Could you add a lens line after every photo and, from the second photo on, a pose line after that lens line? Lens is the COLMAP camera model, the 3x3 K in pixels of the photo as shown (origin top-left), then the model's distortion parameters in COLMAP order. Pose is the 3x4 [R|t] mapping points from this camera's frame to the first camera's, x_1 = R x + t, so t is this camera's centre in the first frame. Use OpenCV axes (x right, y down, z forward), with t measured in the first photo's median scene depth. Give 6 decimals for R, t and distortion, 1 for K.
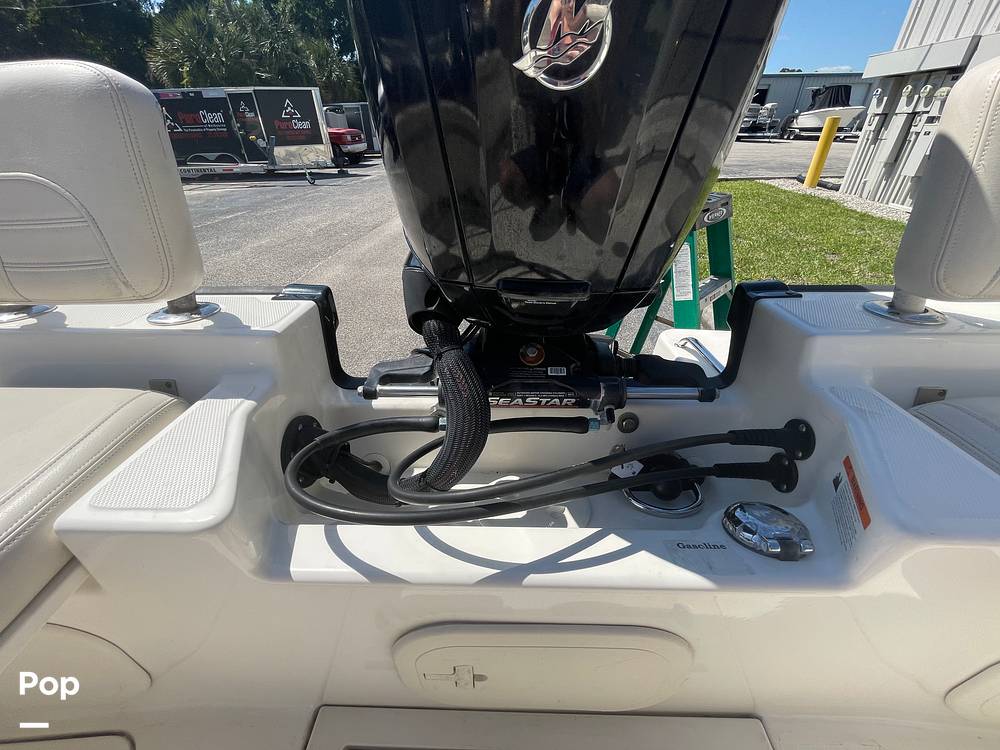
lens RADIAL K [[394.5, 0, 500.0], [0, 394.5, 375.0], [0, 0, 1]] dist [-0.005952, -0.000077]
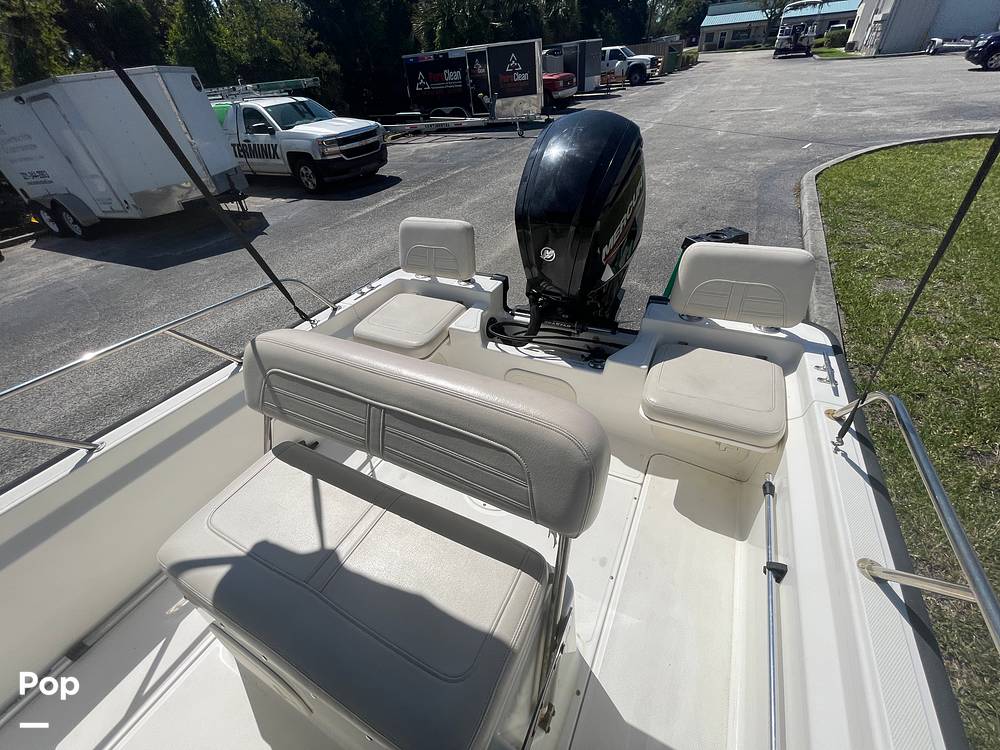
lens RADIAL K [[402.1, 0, 506.5], [0, 402.1, 365.5], [0, 0, 1]] dist [-0.001284, 0.000052]
pose [[0.904148, 0.208832, -0.372701, 0.054819], [-0.167077, 0.975750, 0.141414, -0.000008], [0.393194, -0.065589, 0.917113, -0.120968]]
